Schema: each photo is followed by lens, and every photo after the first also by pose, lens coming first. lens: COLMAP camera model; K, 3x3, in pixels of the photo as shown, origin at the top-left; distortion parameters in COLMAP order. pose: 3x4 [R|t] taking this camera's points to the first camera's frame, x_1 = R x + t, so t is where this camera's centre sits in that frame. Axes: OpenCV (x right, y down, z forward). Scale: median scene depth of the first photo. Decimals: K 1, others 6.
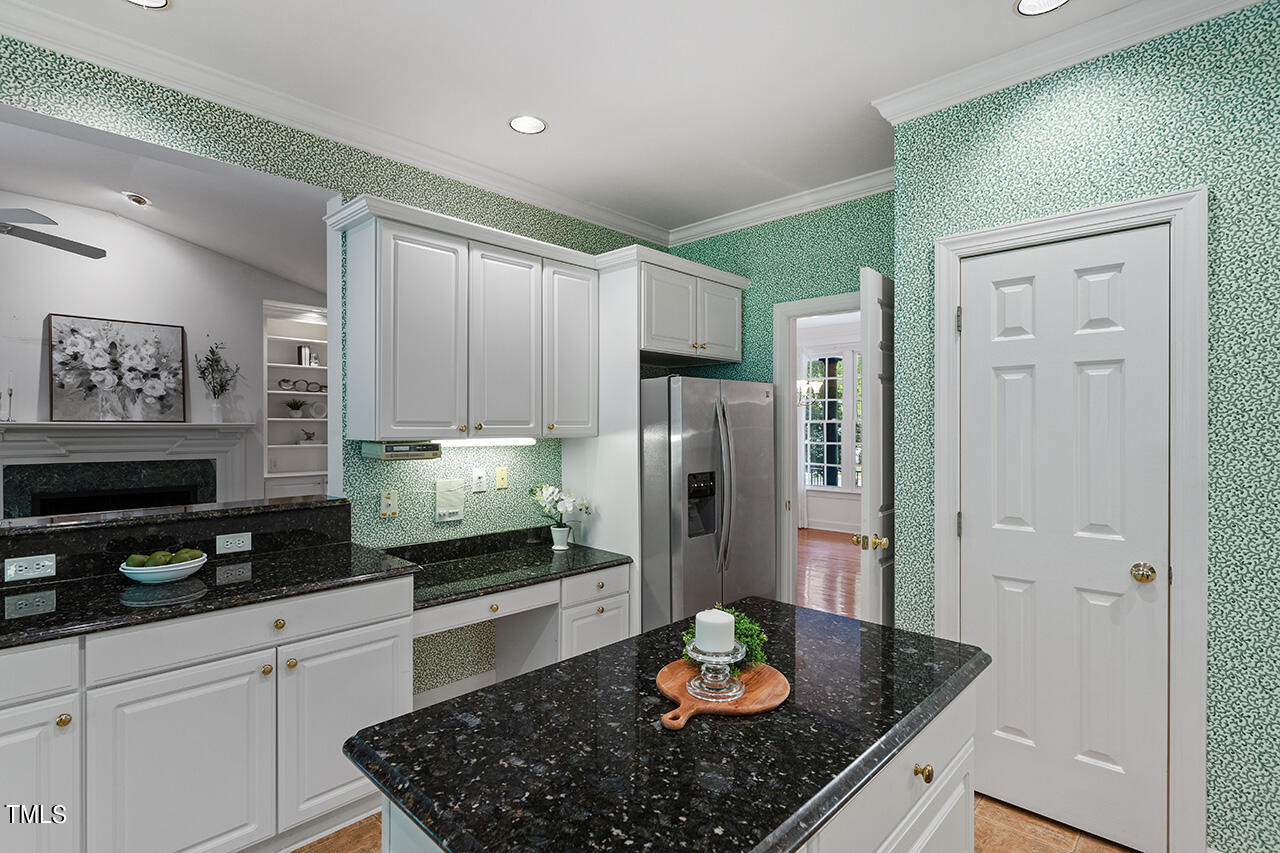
lens RADIAL K [[614.5, 0, 637.1], [0, 614.5, 431.8], [0, 0, 1]] dist [0.000374, 0.002549]
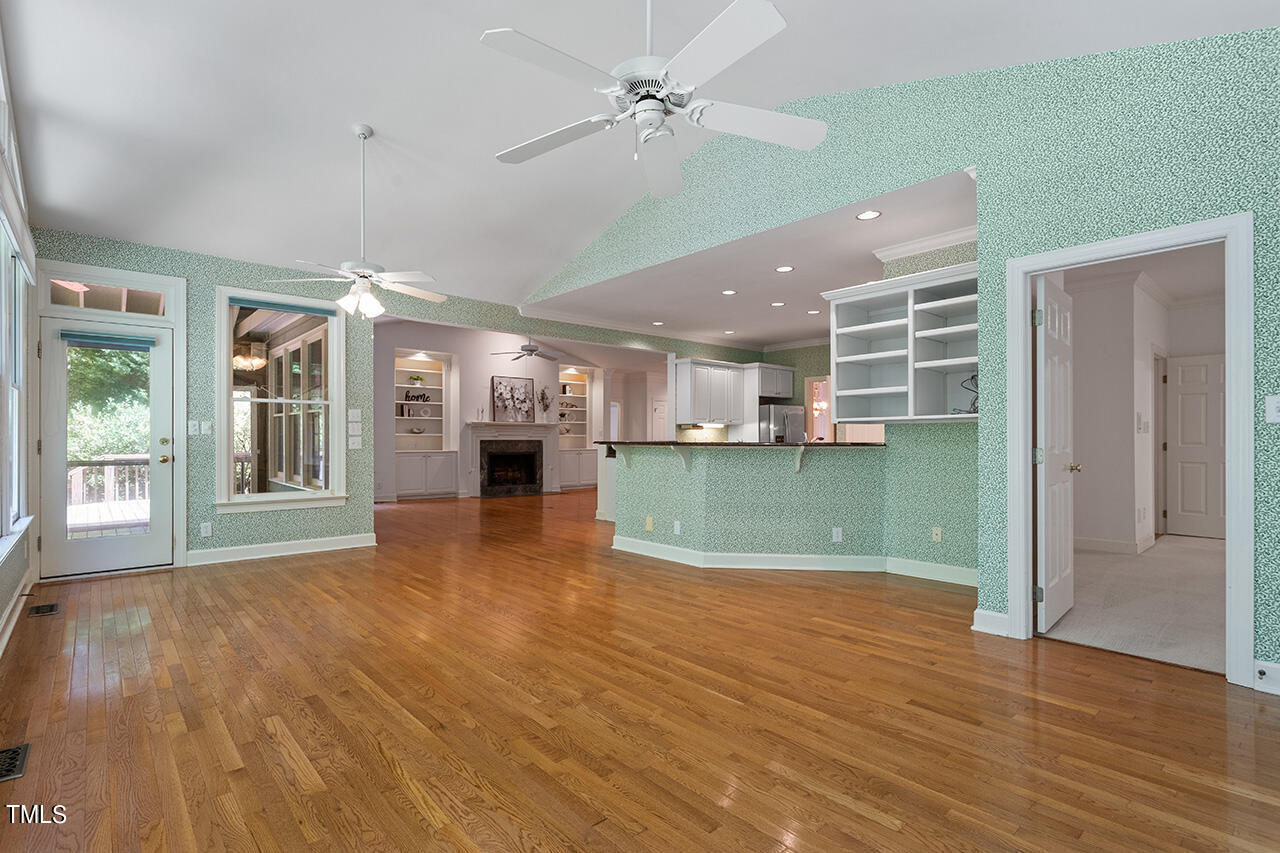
lens RADIAL K [[614.5, 0, 642.9], [0, 614.5, 433.3], [0, 0, 1]] dist [0.000374, 0.002549]
pose [[0.998072, -0.000719, -0.062070, -0.237961], [-0.000161, 0.999899, -0.014181, 0.059464], [0.062074, 0.014163, 0.997971, -1.293692]]
